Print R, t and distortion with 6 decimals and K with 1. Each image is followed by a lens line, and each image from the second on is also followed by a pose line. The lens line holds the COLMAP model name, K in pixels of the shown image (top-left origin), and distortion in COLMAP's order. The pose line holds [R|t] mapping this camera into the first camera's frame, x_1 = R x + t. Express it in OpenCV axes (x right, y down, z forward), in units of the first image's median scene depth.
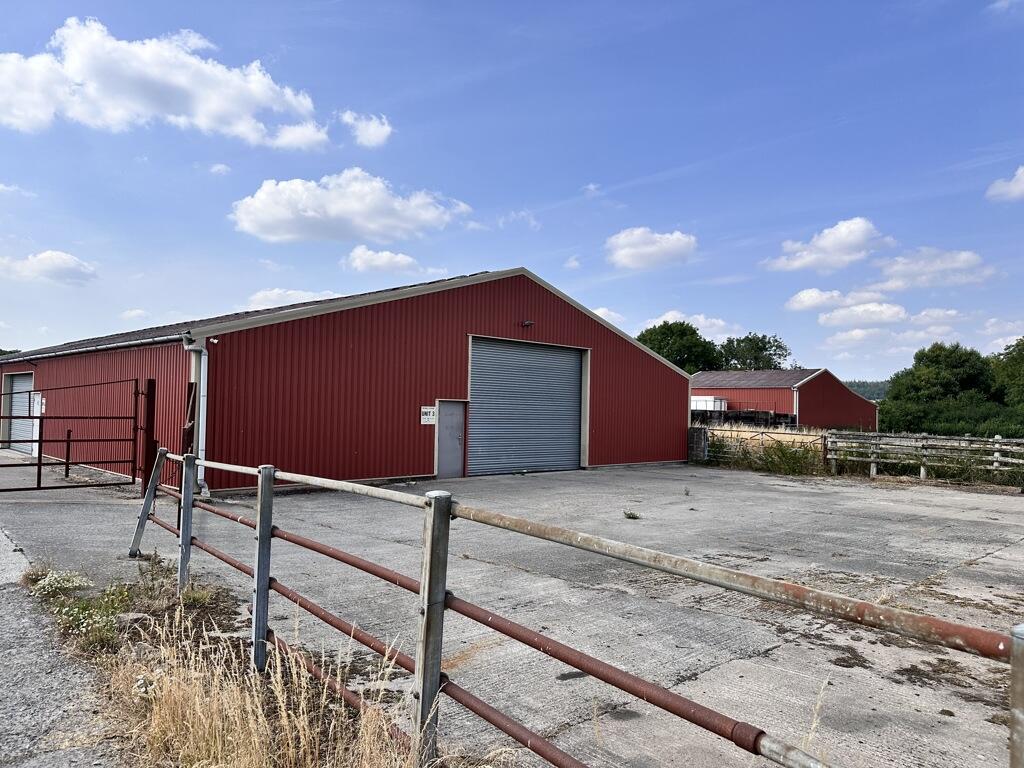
lens RADIAL K [[704.9, 0, 512.0], [0, 704.9, 384.0], [0, 0, 1]] dist [0.059808, -0.093015]
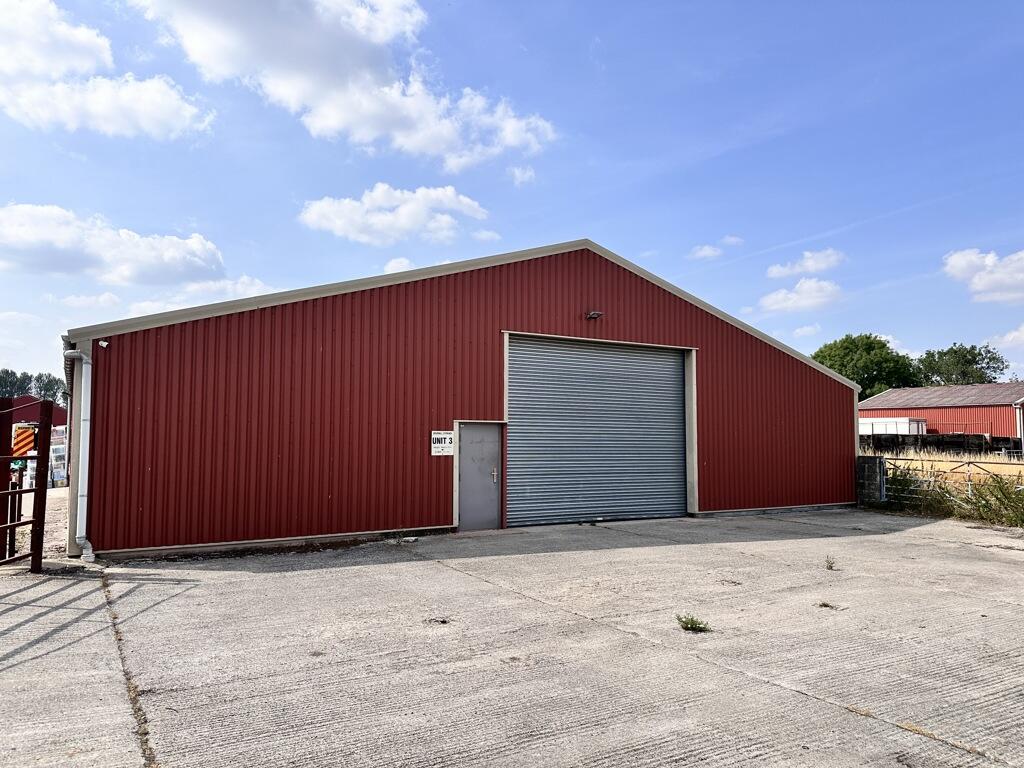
lens RADIAL K [[704.9, 0, 512.0], [0, 704.9, 384.0], [0, 0, 1]] dist [0.059808, -0.093015]
pose [[0.971505, -0.033806, -0.234596, 0.087700], [0.023843, 0.998694, -0.045178, 0.013216], [0.235817, 0.038298, 0.971042, 0.226280]]
